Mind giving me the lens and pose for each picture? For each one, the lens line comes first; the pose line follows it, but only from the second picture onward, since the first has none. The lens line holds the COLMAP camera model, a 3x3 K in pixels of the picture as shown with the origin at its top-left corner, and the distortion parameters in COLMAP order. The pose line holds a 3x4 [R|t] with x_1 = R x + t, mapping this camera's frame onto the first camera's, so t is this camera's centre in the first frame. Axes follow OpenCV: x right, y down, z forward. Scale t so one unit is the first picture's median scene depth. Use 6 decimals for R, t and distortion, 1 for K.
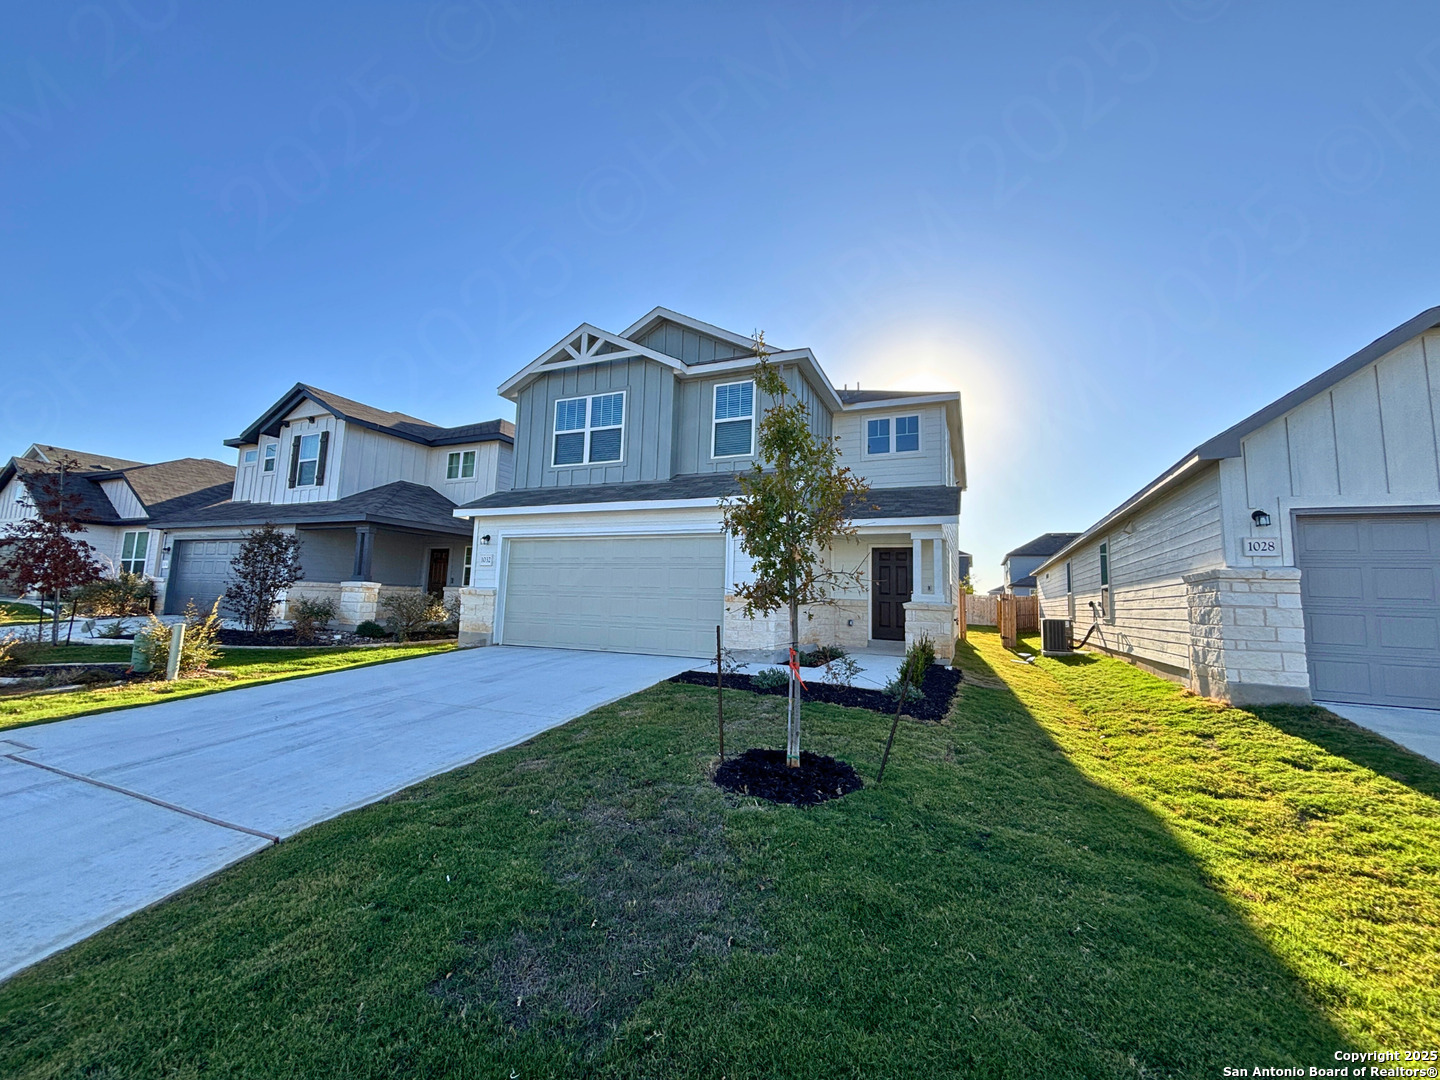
lens RADIAL K [[578.8, 0, 721.0], [0, 578.8, 538.6], [0, 0, 1]] dist [-0.017524, -0.000232]
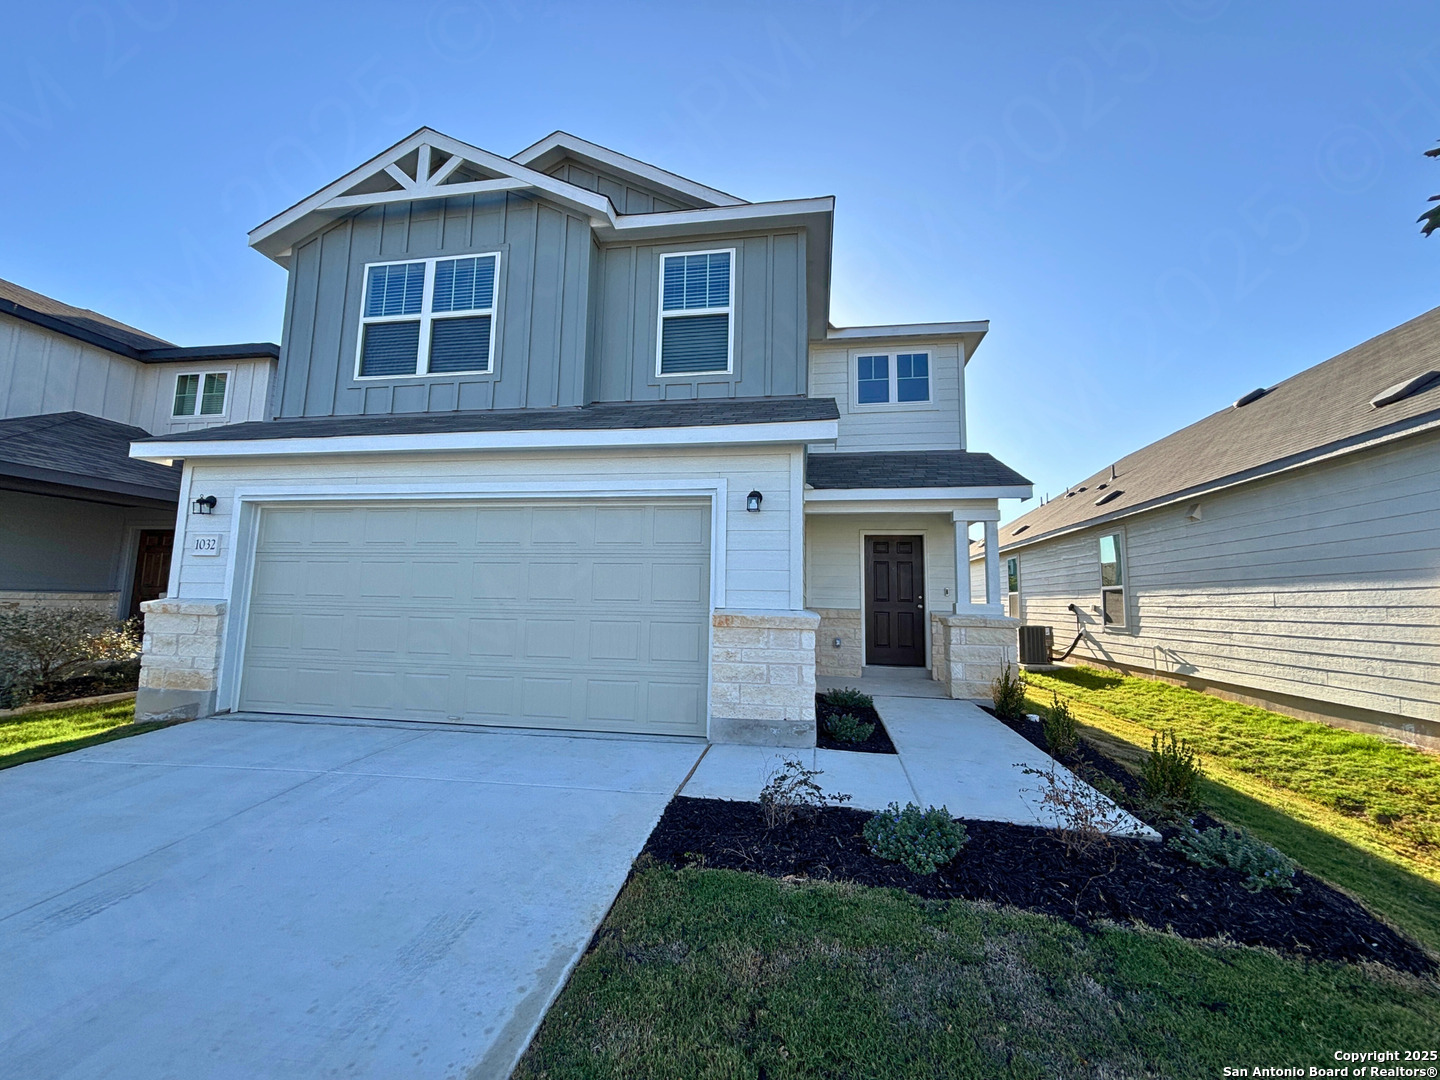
lens RADIAL K [[578.8, 0, 722.7], [0, 578.8, 537.2], [0, 0, 1]] dist [-0.017524, -0.000232]
pose [[0.966805, 0.015643, 0.255037, -0.090452], [-0.016569, 0.999862, 0.001482, 0.021019], [-0.254978, -0.005659, 0.966930, 0.381284]]
